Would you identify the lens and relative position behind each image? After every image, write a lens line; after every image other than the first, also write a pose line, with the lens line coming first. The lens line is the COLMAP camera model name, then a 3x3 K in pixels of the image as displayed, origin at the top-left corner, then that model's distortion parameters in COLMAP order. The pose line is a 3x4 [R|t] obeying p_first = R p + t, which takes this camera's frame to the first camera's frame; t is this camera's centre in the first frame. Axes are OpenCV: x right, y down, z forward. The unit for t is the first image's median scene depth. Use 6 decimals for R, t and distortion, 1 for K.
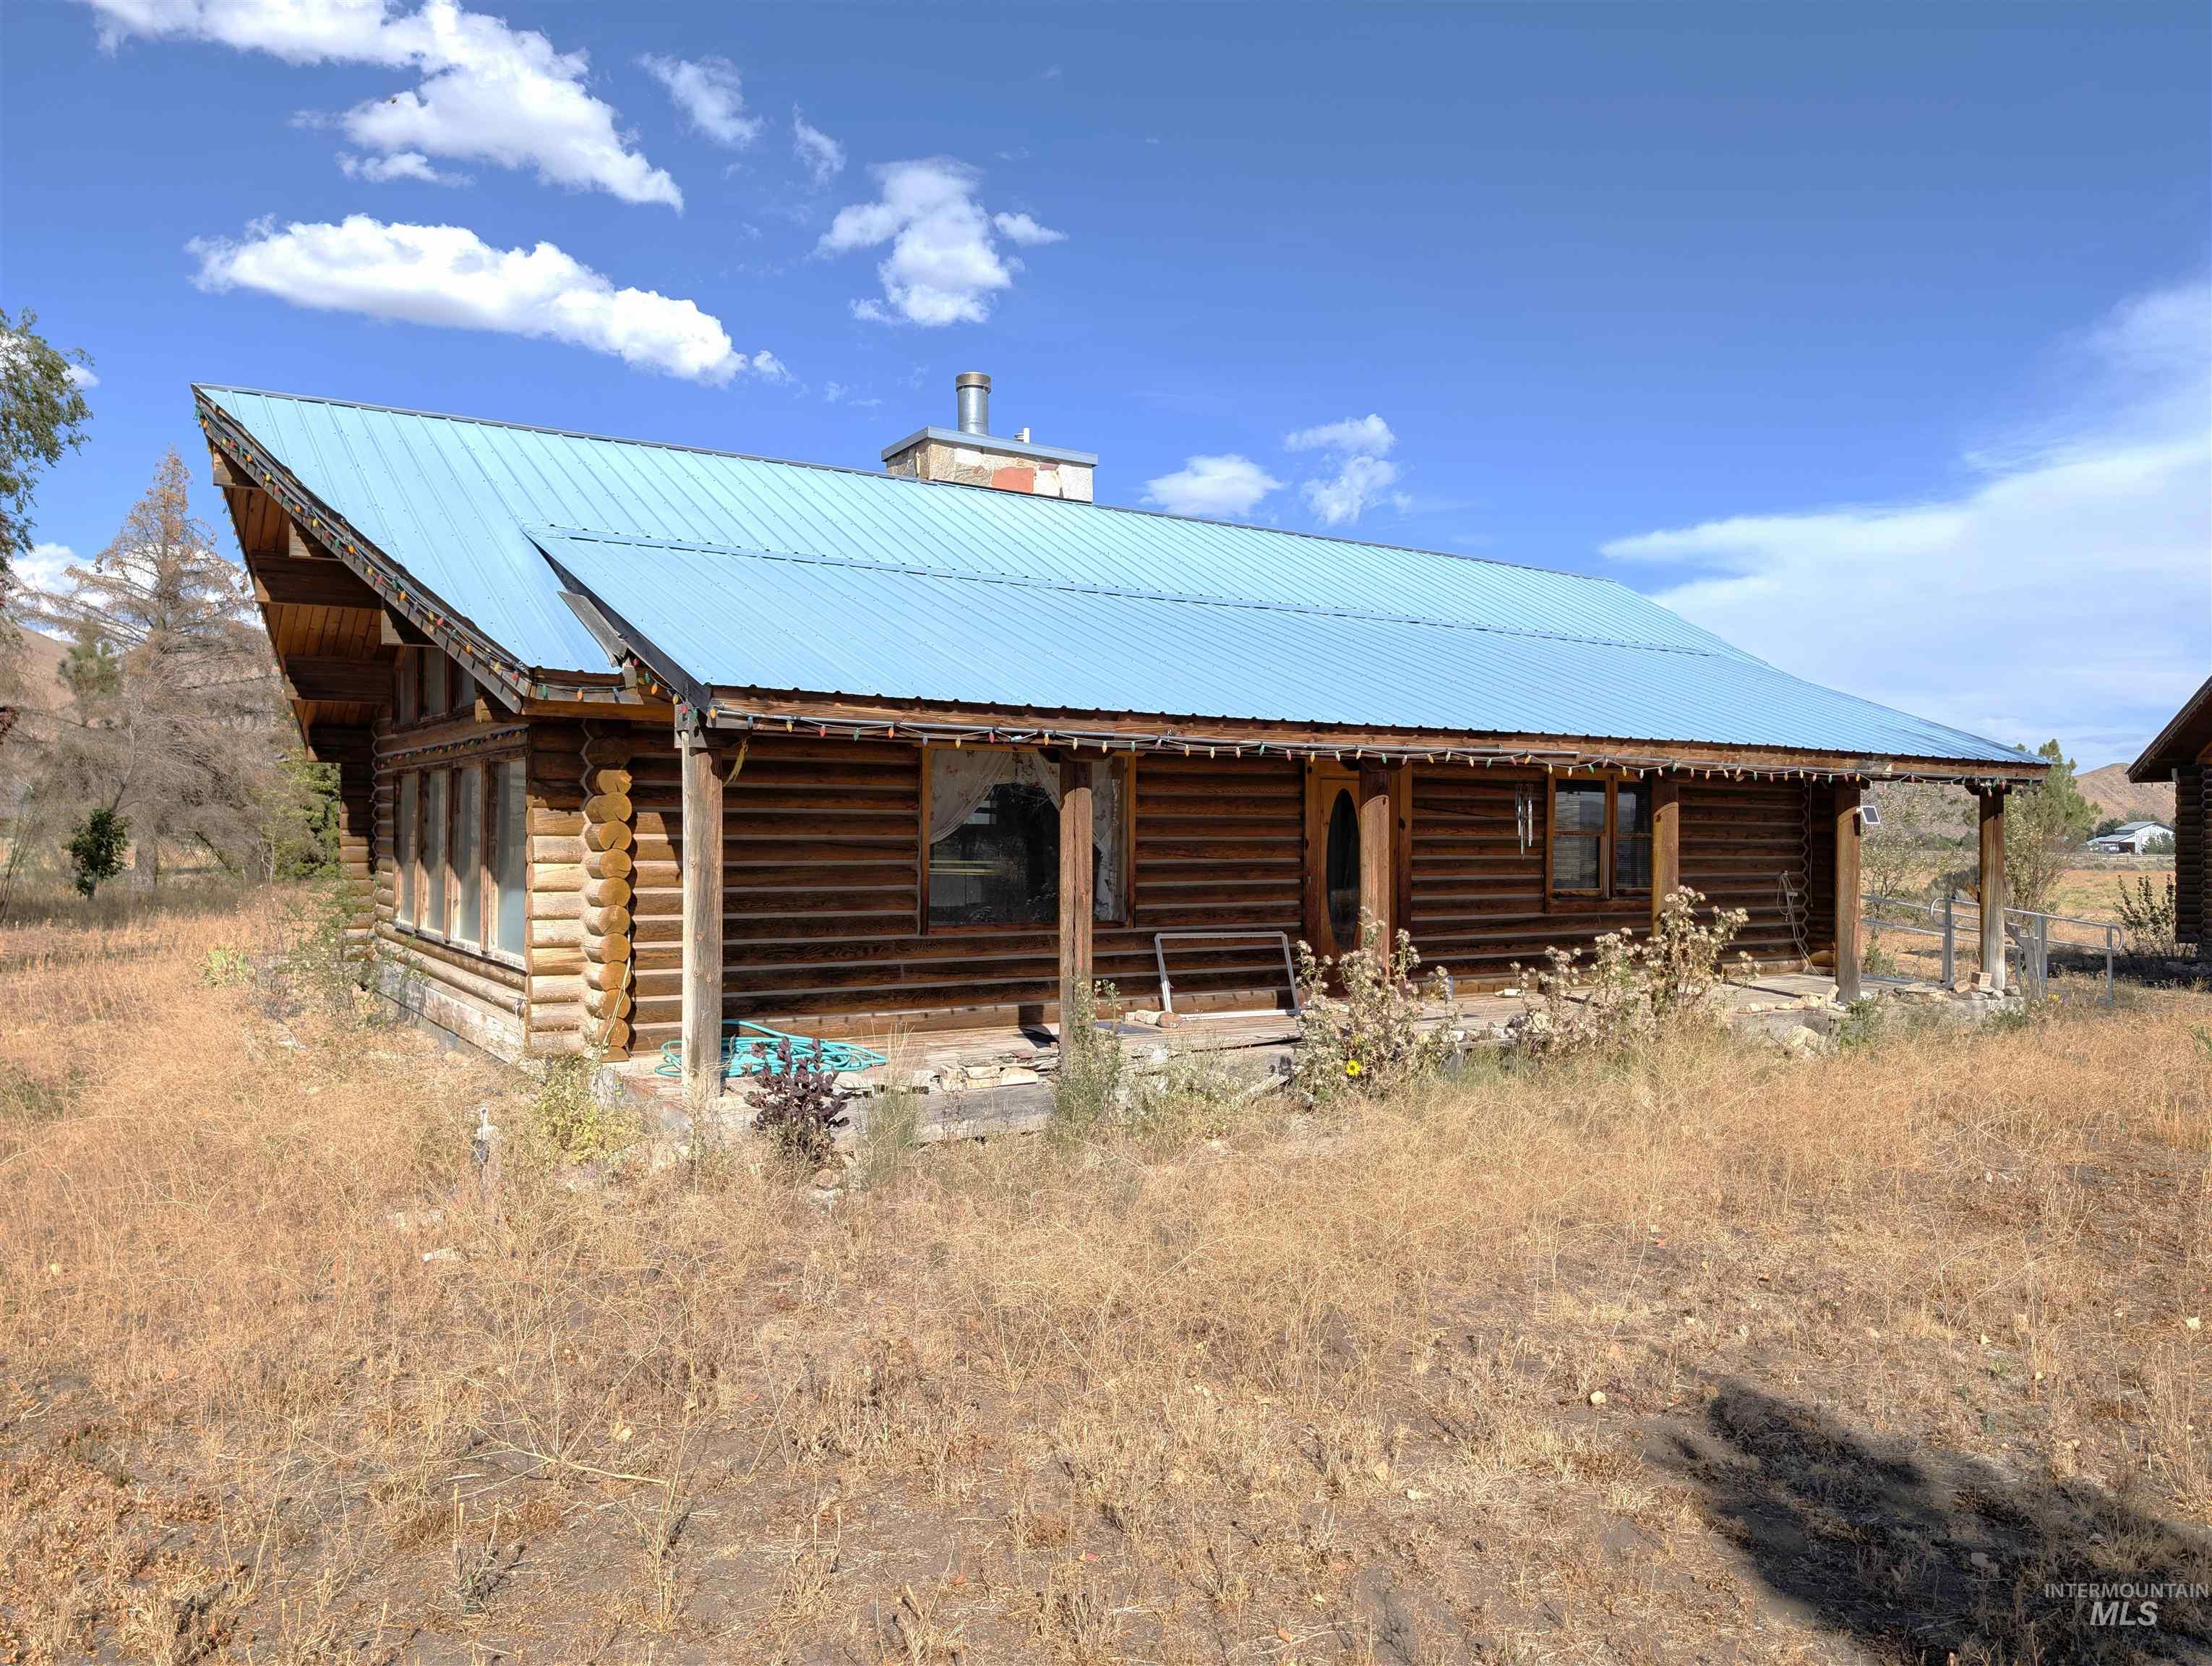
lens RADIAL K [[1605.5, 0, 1121.5], [0, 1605.5, 854.9], [0, 0, 1]] dist [-0.002616, 0.014317]
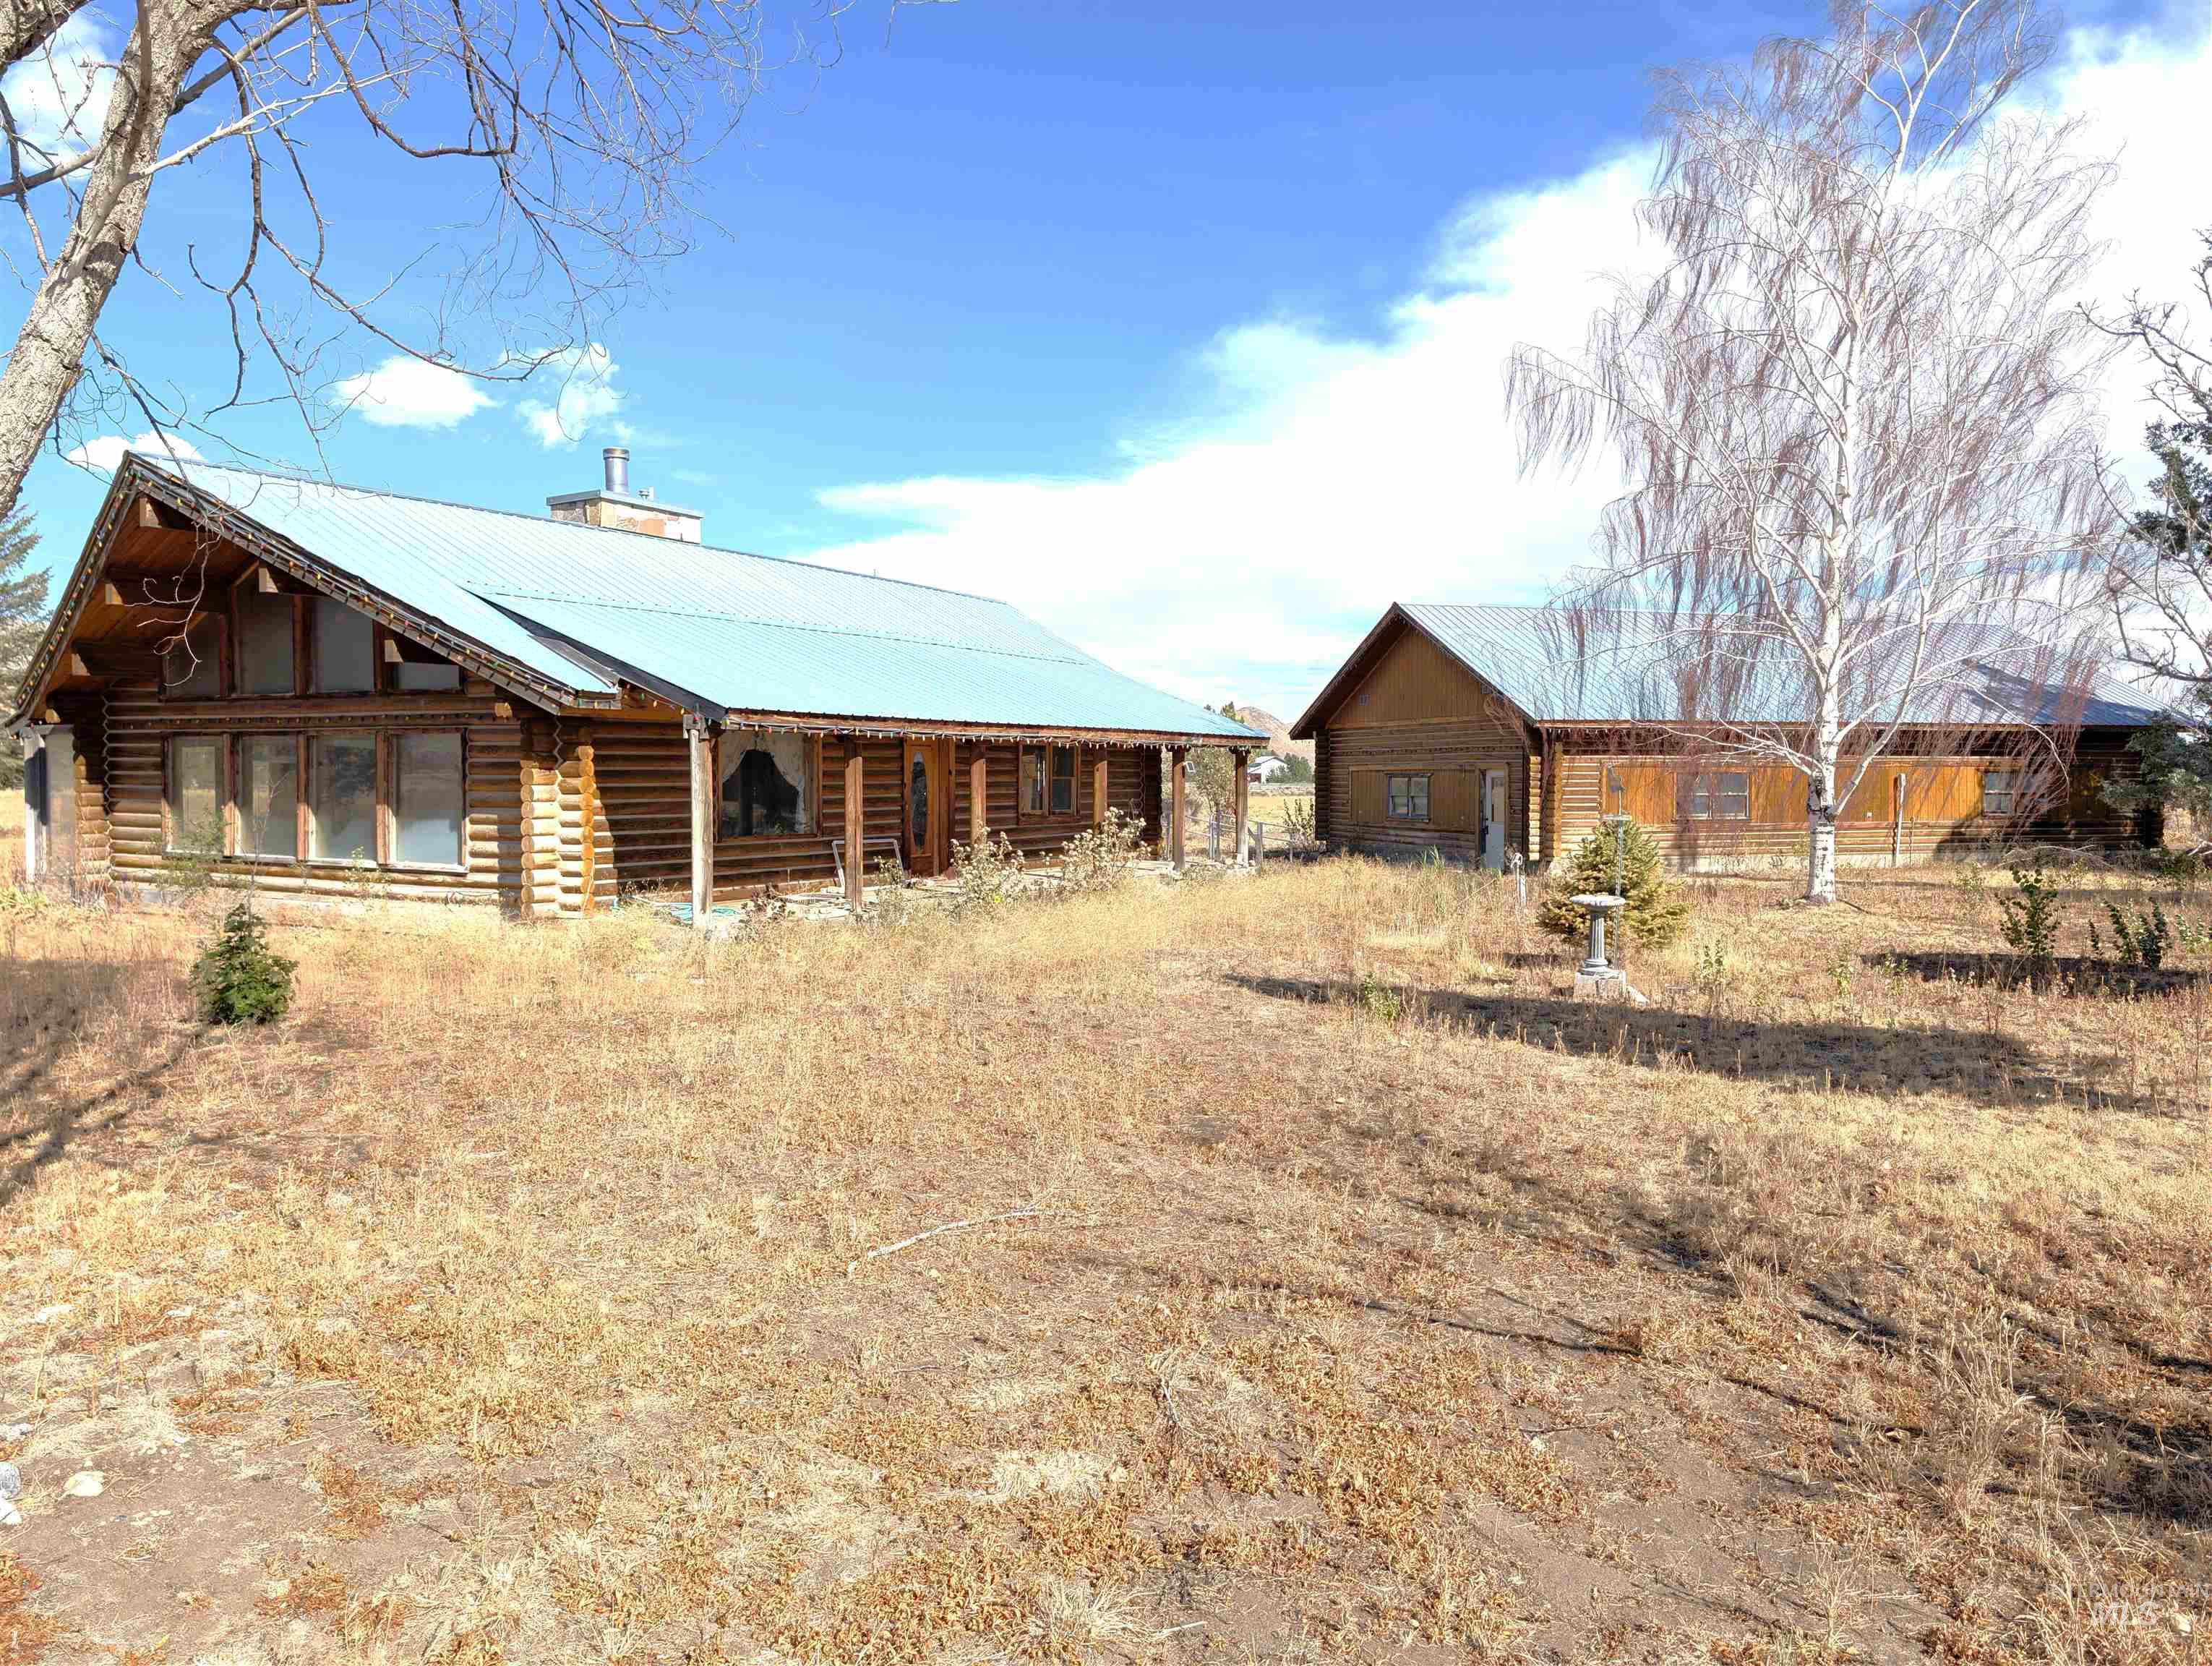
lens RADIAL K [[1605.5, 0, 1100.8], [0, 1605.5, 821.9], [0, 0, 1]] dist [-0.002616, 0.014317]
pose [[0.884430, -0.015907, 0.466403, -0.496633], [0.003735, 0.999628, 0.027012, -0.013524], [-0.466659, -0.022148, 0.884160, -0.580691]]
